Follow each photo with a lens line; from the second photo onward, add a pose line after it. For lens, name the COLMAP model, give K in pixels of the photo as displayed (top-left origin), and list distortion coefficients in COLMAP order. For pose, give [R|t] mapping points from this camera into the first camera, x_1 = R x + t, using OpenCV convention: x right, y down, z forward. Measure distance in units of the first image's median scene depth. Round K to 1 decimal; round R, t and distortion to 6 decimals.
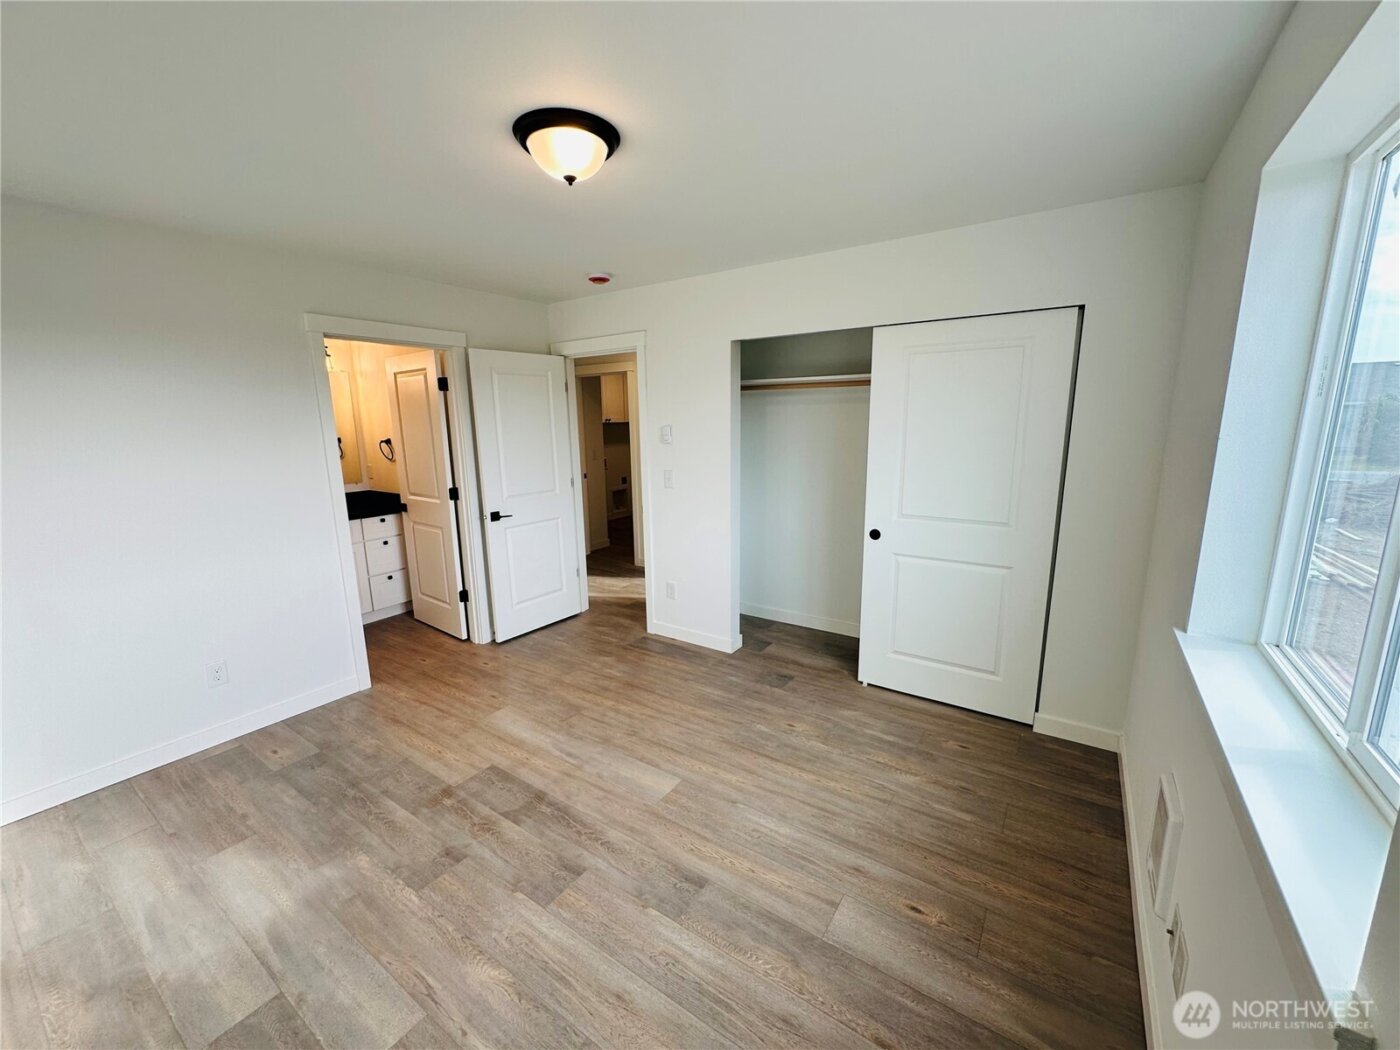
lens RADIAL K [[555.6, 0, 701.7], [0, 555.6, 524.8], [0, 0, 1]] dist [-0.002391, 0.000238]
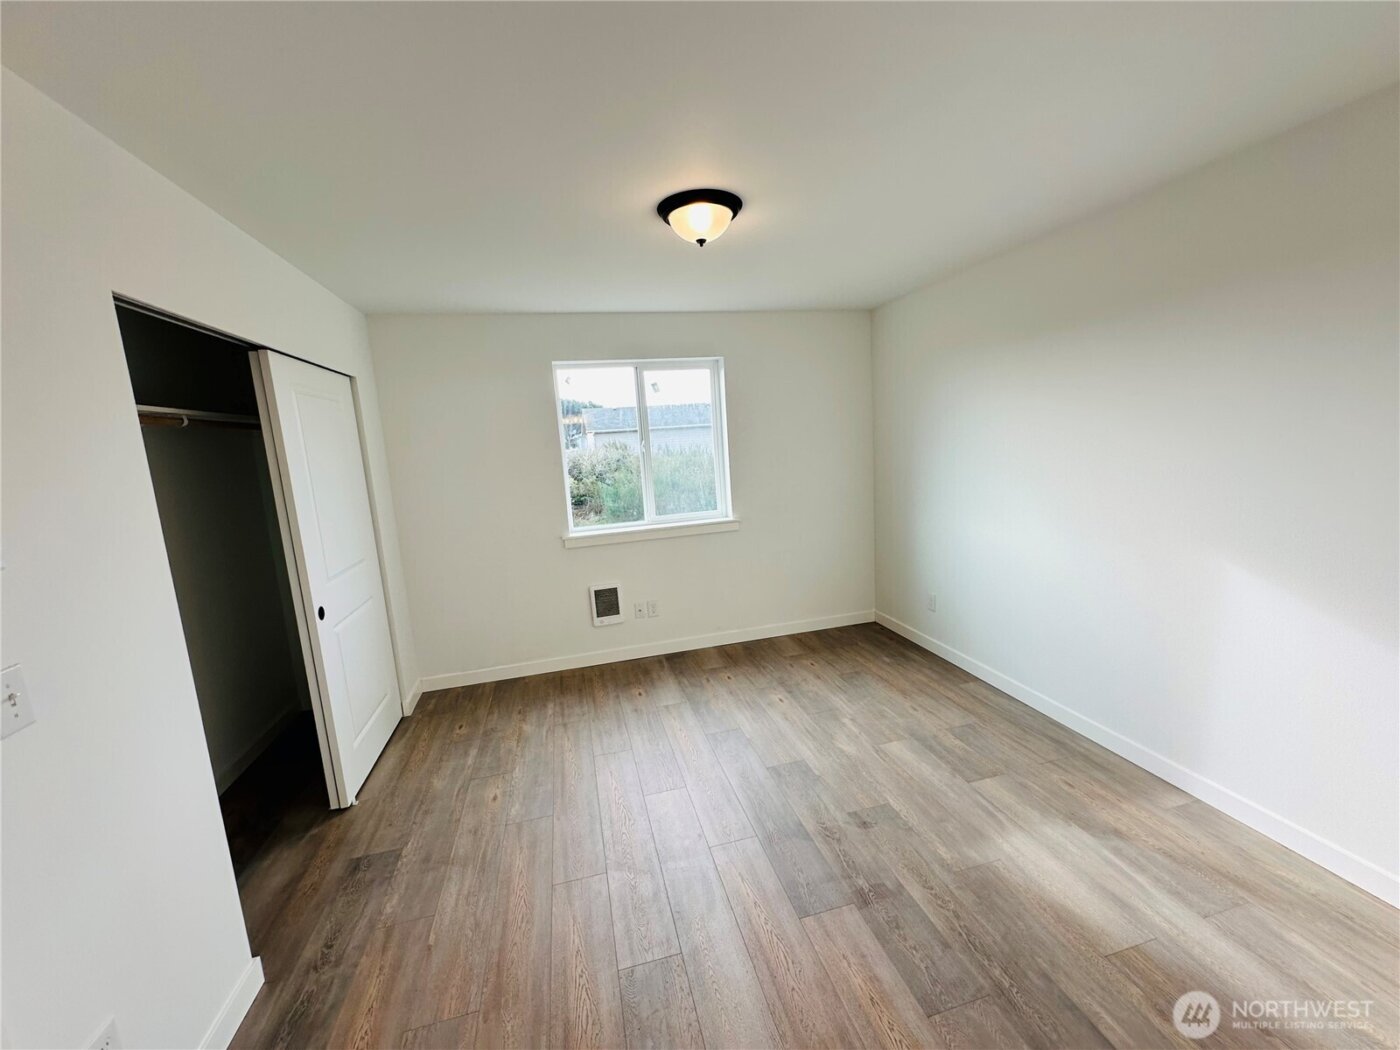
lens RADIAL K [[555.6, 0, 701.7], [0, 555.6, 524.8], [0, 0, 1]] dist [-0.002391, 0.000238]
pose [[-0.747000, -0.039769, 0.663633, -0.820806], [0.196246, 0.940539, 0.277261, -0.287101], [-0.635199, 0.337350, -0.694779, 1.574977]]
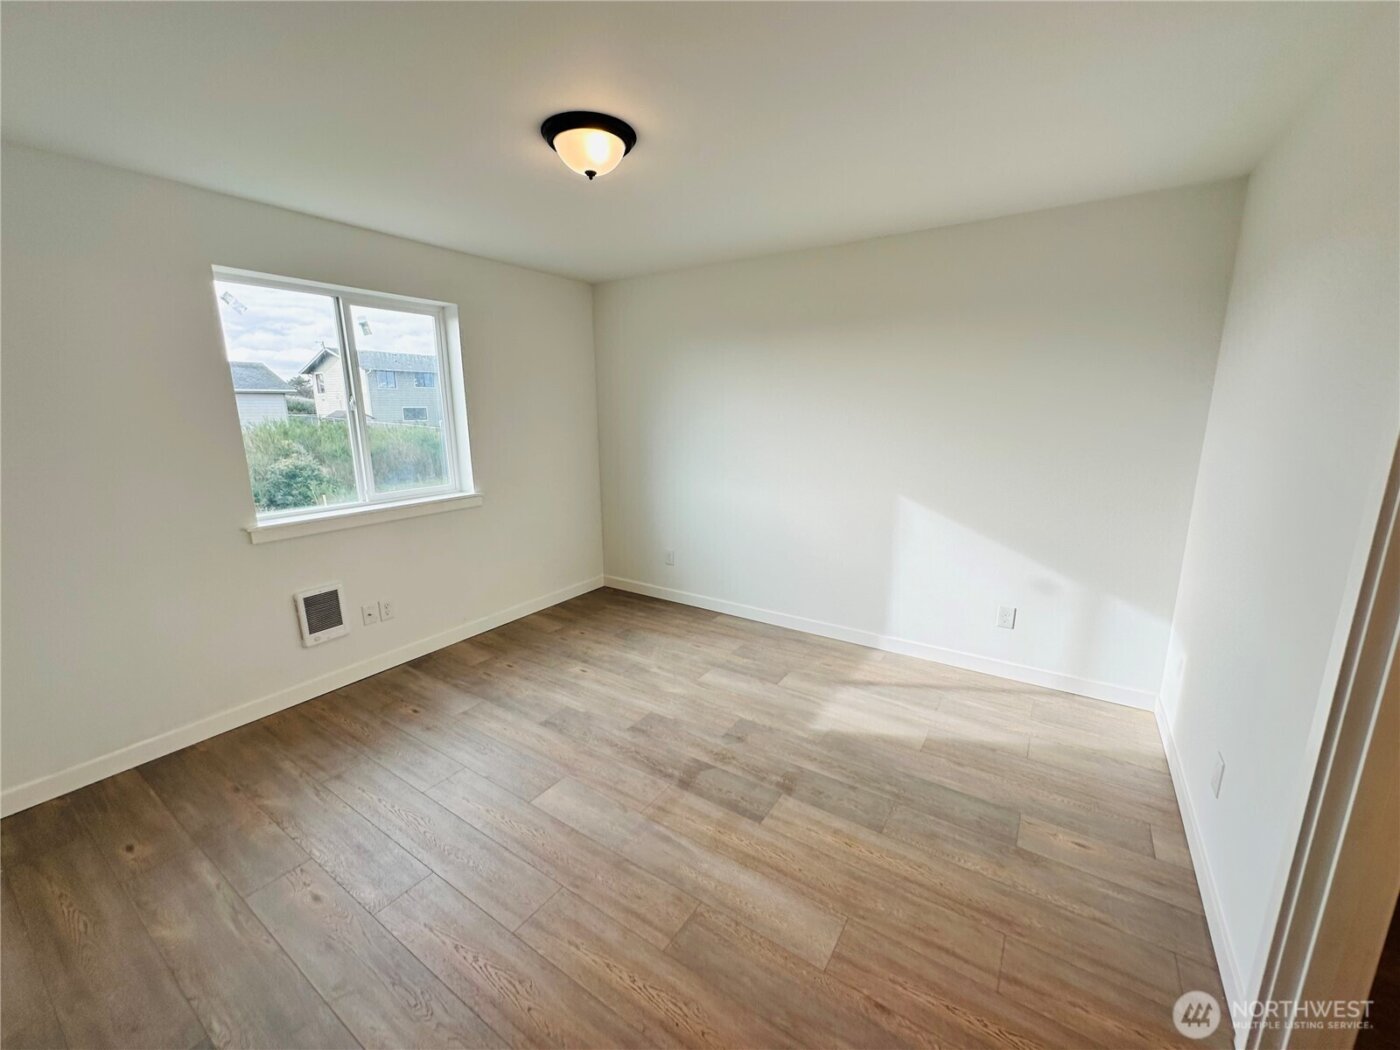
lens RADIAL K [[555.6, 0, 701.7], [0, 555.6, 524.8], [0, 0, 1]] dist [-0.002391, 0.000238]
pose [[-0.999709, 0.022076, -0.009684, -0.332104], [0.016590, 0.921479, 0.388074, -0.307718], [0.017491, 0.387800, -0.921578, 1.764091]]
